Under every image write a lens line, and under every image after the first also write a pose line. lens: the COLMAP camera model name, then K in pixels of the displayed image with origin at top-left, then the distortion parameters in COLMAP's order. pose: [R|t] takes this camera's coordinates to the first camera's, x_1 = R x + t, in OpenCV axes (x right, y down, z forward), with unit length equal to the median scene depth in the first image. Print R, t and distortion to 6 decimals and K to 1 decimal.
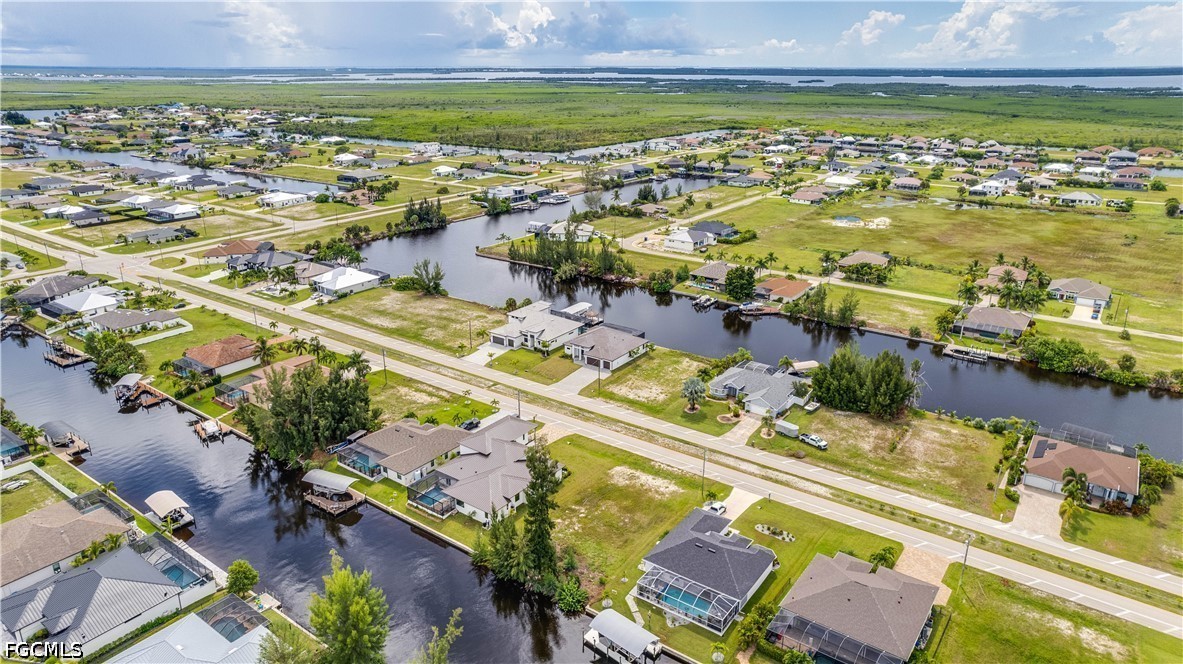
lens RADIAL K [[760.5, 0, 591.5], [0, 760.5, 332.0], [0, 0, 1]] dist [-0.052459, 0.072386]
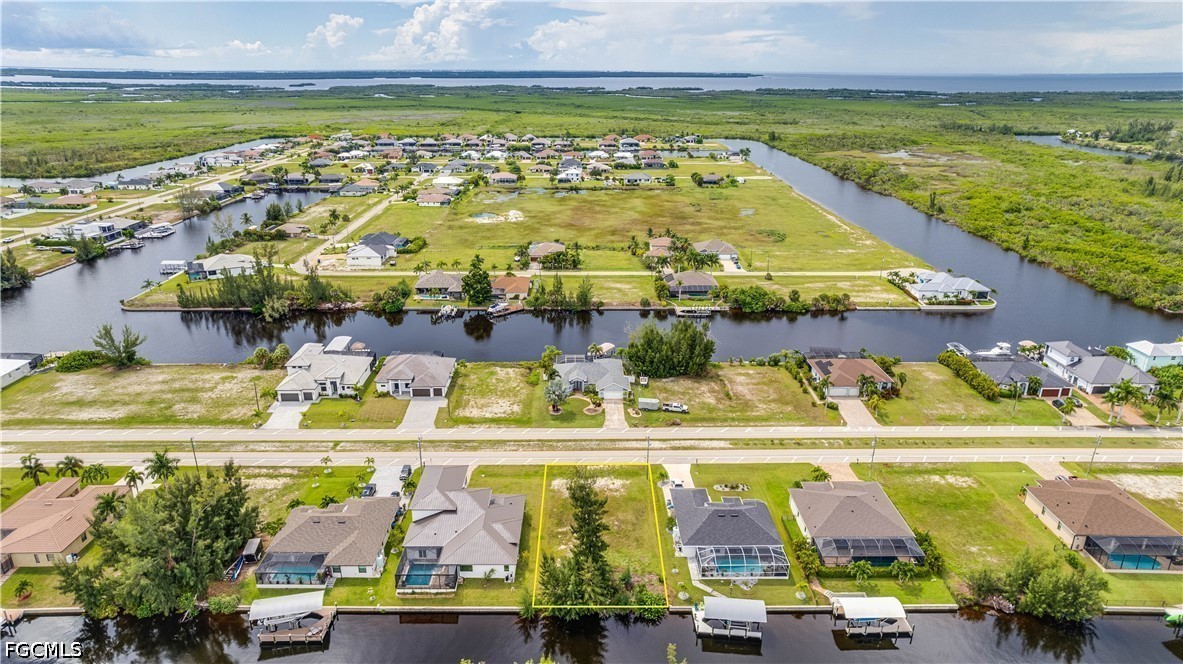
lens RADIAL K [[760.5, 0, 591.5], [0, 760.5, 332.0], [0, 0, 1]] dist [-0.052459, 0.072386]
pose [[0.797946, -0.196815, 0.569690, -0.260707], [0.198318, 0.978287, 0.060198, -0.036058], [-0.569168, 0.064945, 0.819652, 0.085930]]
